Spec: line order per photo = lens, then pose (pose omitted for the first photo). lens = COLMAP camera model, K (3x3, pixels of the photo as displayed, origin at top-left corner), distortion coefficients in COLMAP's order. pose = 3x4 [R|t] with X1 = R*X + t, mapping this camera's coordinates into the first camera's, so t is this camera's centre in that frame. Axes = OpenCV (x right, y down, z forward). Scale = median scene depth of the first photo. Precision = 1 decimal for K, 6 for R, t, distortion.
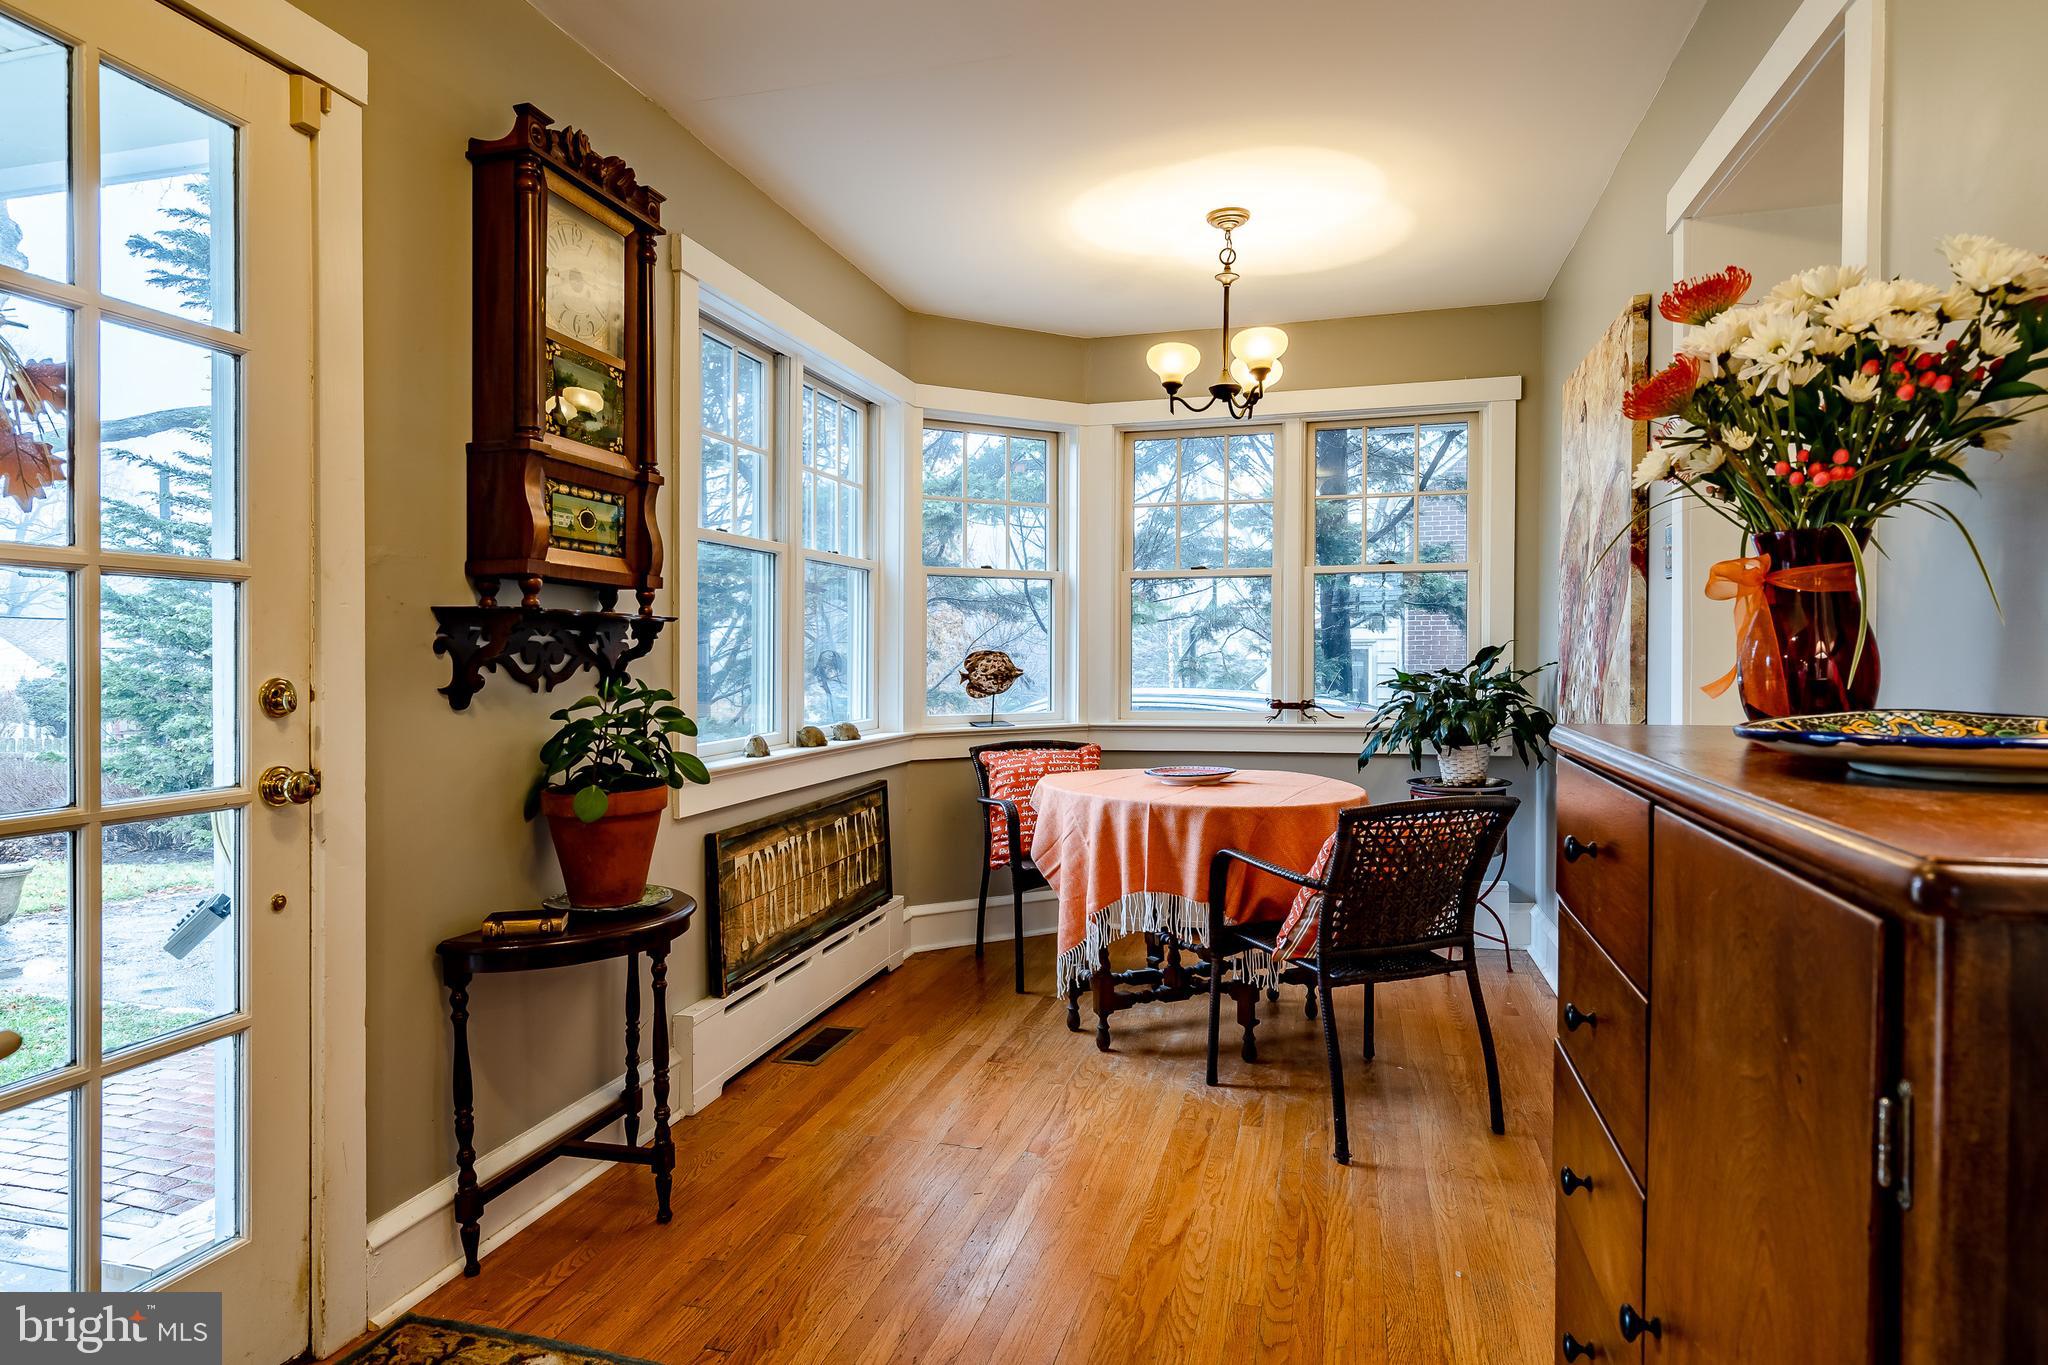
lens RADIAL K [[1172.2, 0, 1017.9], [0, 1172.2, 674.7], [0, 0, 1]] dist [0.003131, 0.002638]
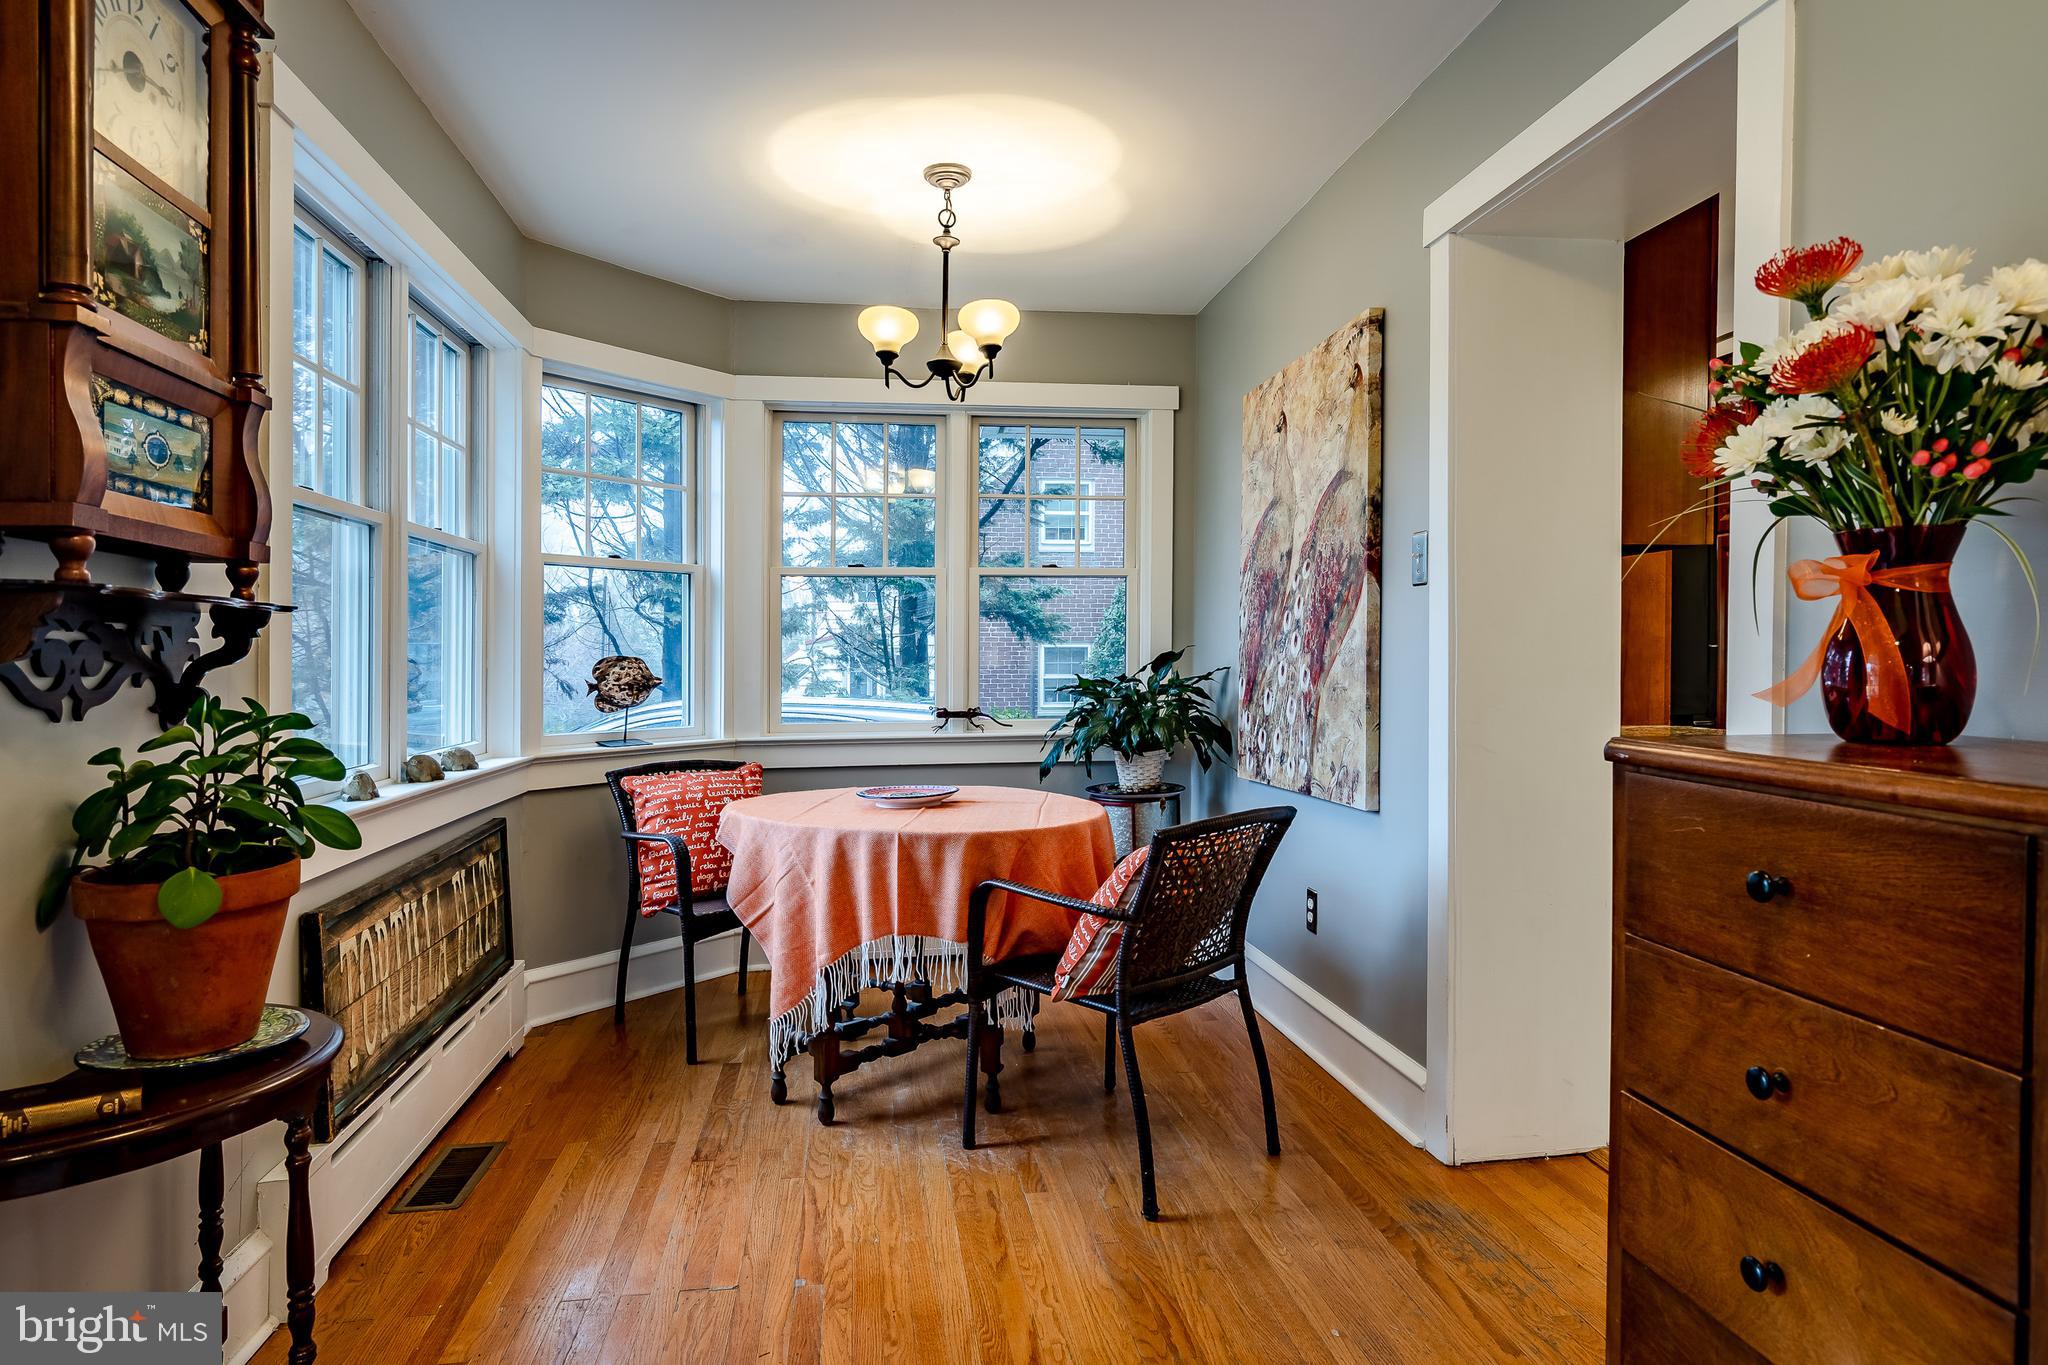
lens RADIAL K [[1172.2, 0, 1028.4], [0, 1172.2, 675.0], [0, 0, 1]] dist [0.003131, 0.002638]
pose [[0.916823, -0.006119, 0.399247, -0.139105], [0.007947, 0.999964, -0.002923, -0.002891], [-0.399215, 0.005853, 0.916839, 0.165931]]
